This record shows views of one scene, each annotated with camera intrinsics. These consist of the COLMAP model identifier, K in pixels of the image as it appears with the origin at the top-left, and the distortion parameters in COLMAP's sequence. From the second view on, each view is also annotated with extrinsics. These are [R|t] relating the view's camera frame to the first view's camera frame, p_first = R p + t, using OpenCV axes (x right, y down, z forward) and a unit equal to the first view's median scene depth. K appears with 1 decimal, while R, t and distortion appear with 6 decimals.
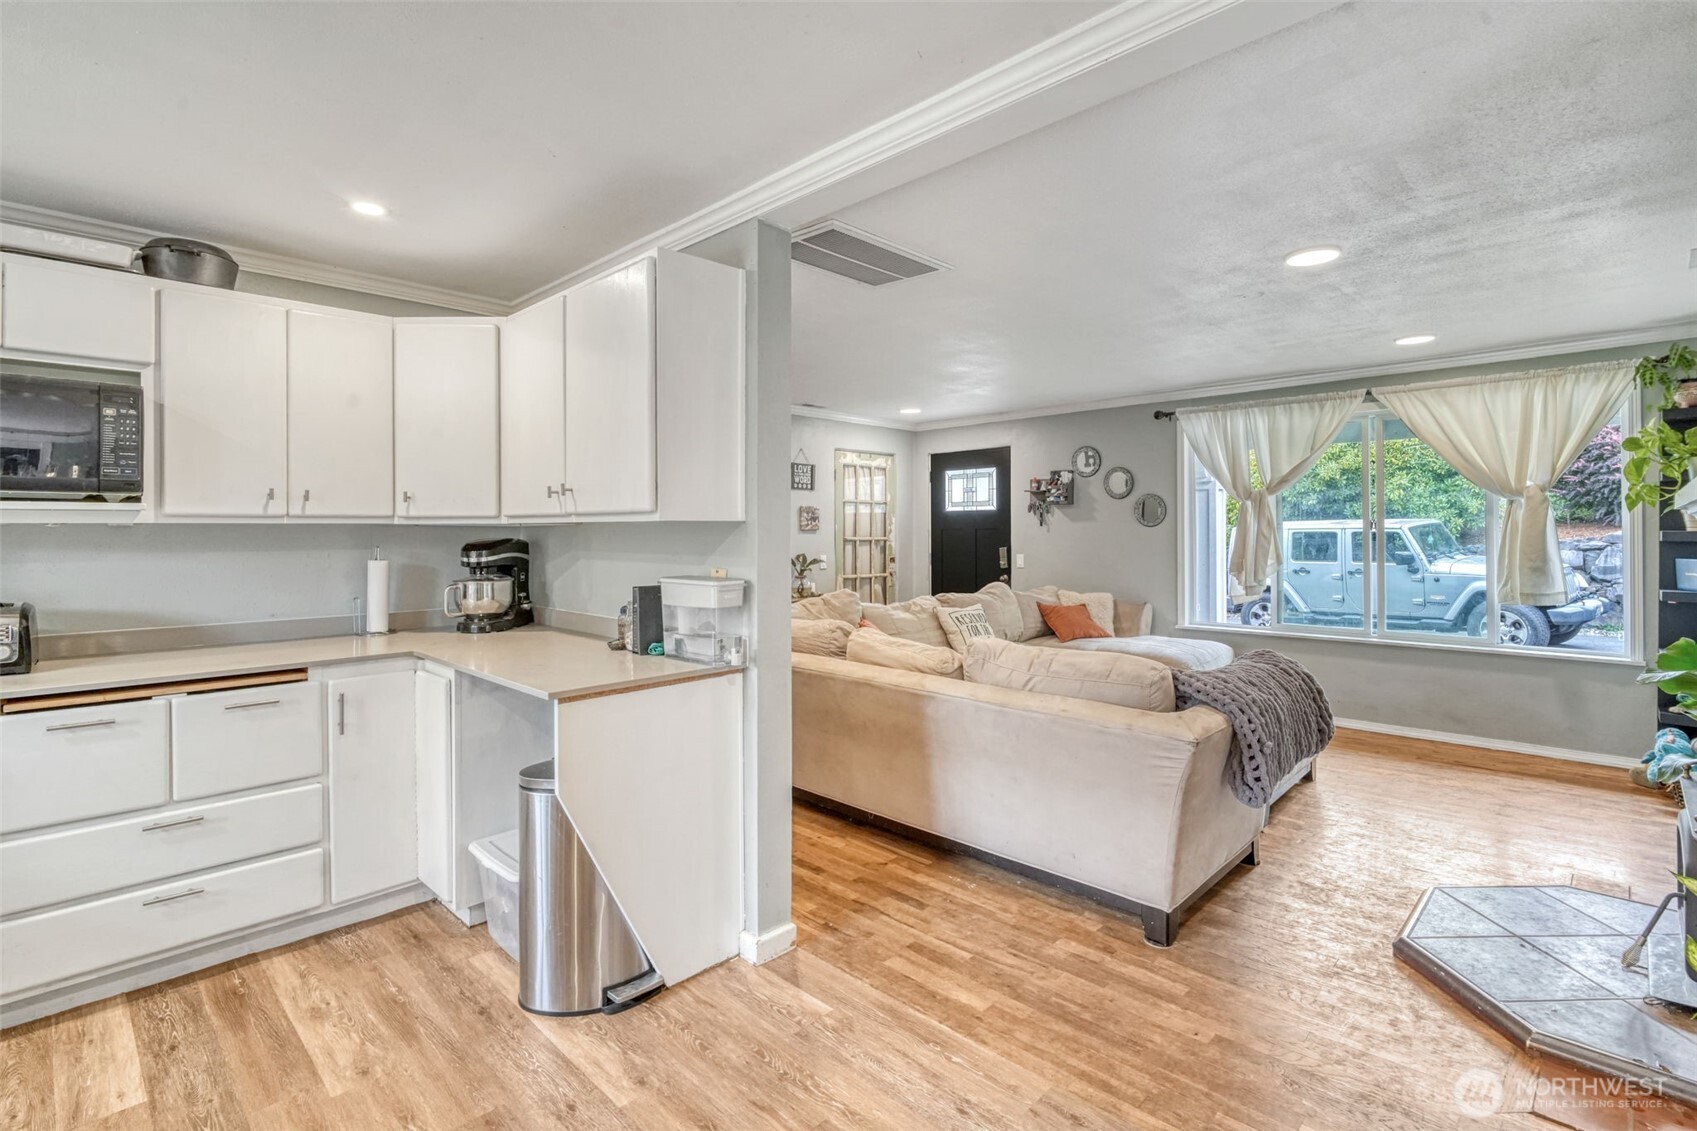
lens RADIAL K [[802.5, 0, 853.4], [0, 802.5, 526.0], [0, 0, 1]] dist [-0.001651, -0.000345]
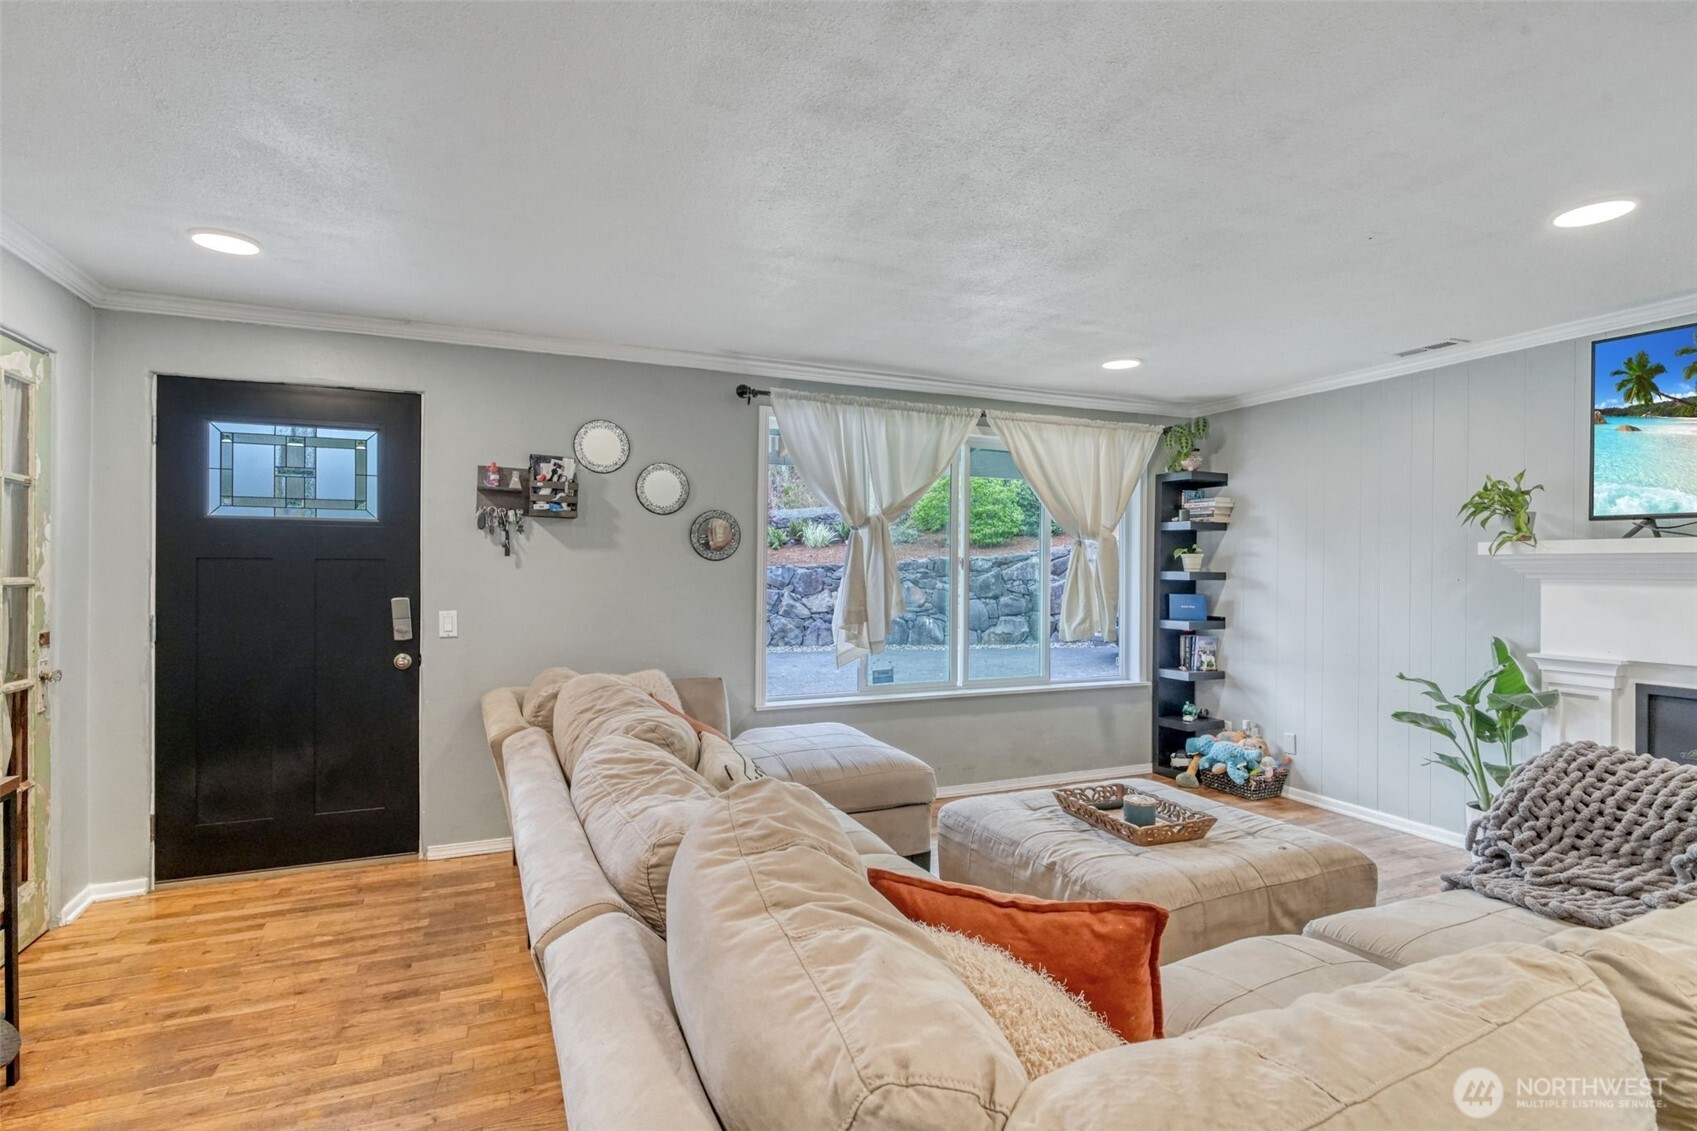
lens RADIAL K [[801.6, 0, 848.7], [0, 801.6, 558.2], [0, 0, 1]] dist [-0.002985, -0.000623]
pose [[0.360212, 0.020505, 0.932645, -0.174342], [-0.011553, 0.999780, -0.017519, 0.007980], [-0.932799, -0.004464, 0.360370, 0.597585]]
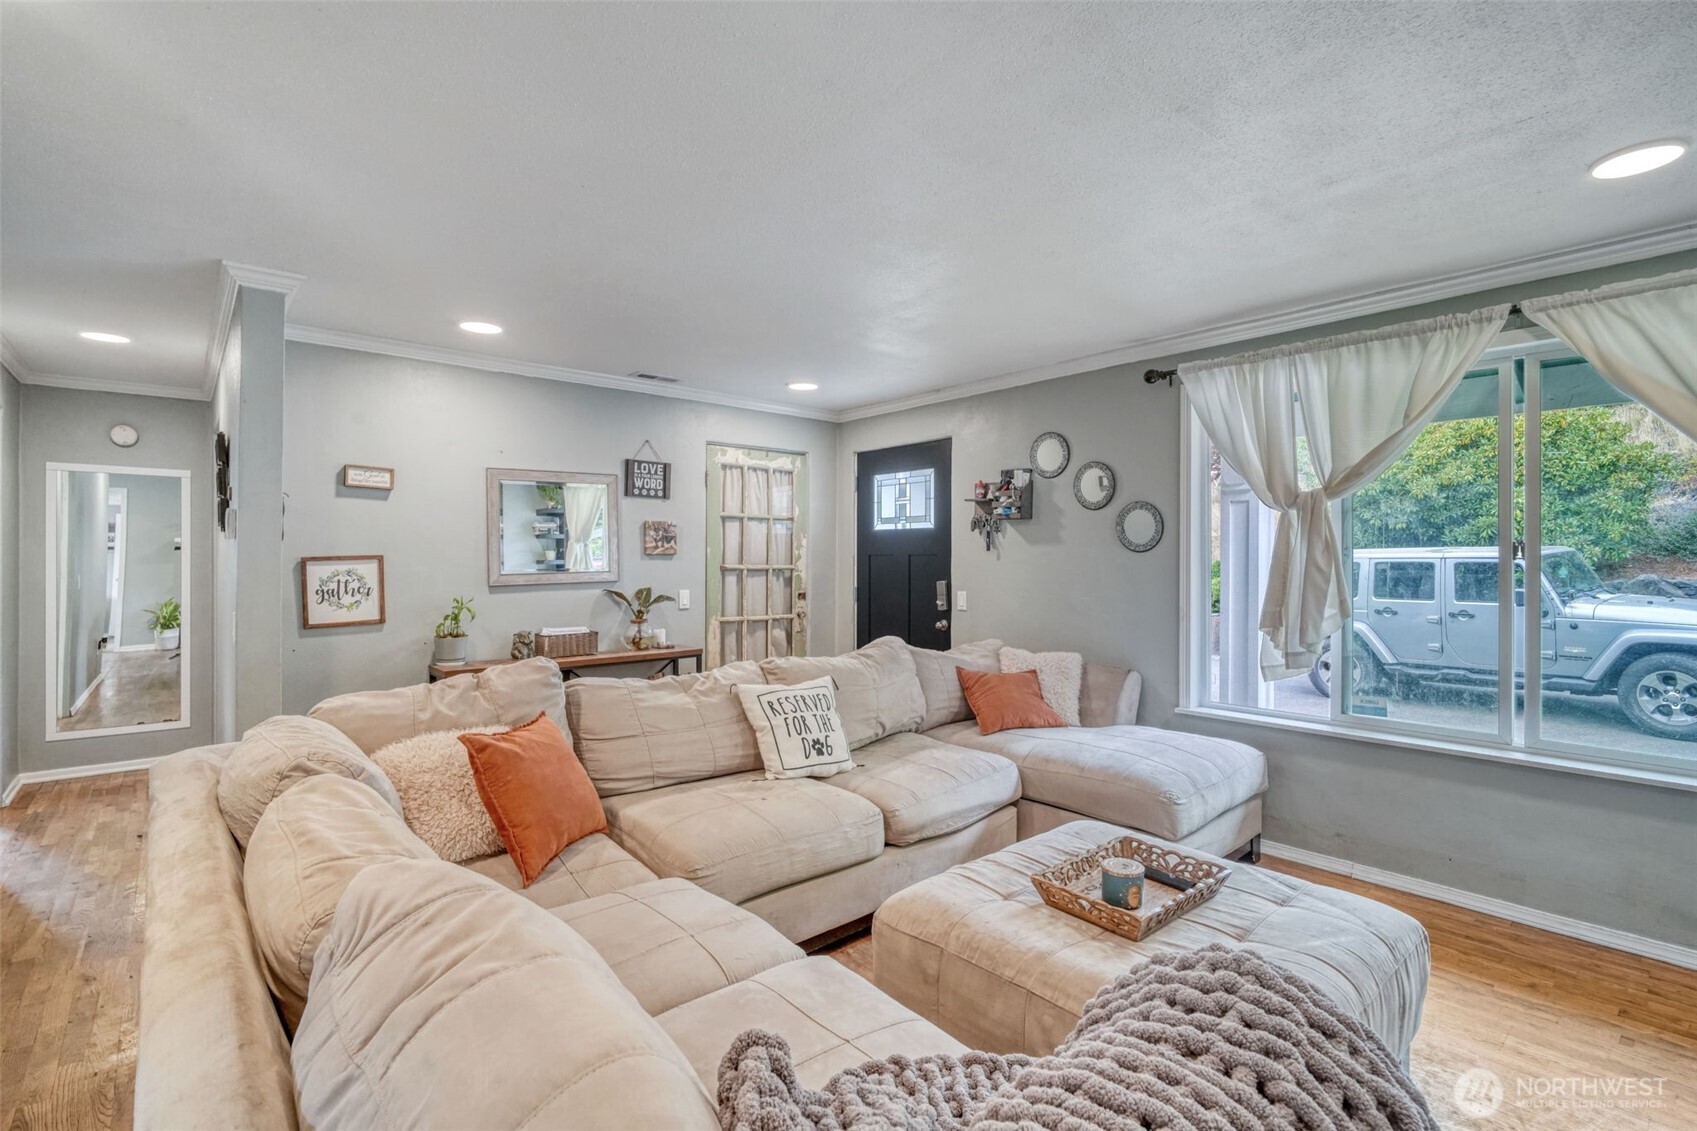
lens RADIAL K [[801.6, 0, 848.7], [0, 801.6, 558.2], [0, 0, 1]] dist [-0.002985, -0.000623]
pose [[0.996531, 0.006477, -0.082964, 0.170661], [-0.005891, 0.999956, 0.007307, 0.002070], [0.083008, -0.006793, 0.996526, 0.303159]]
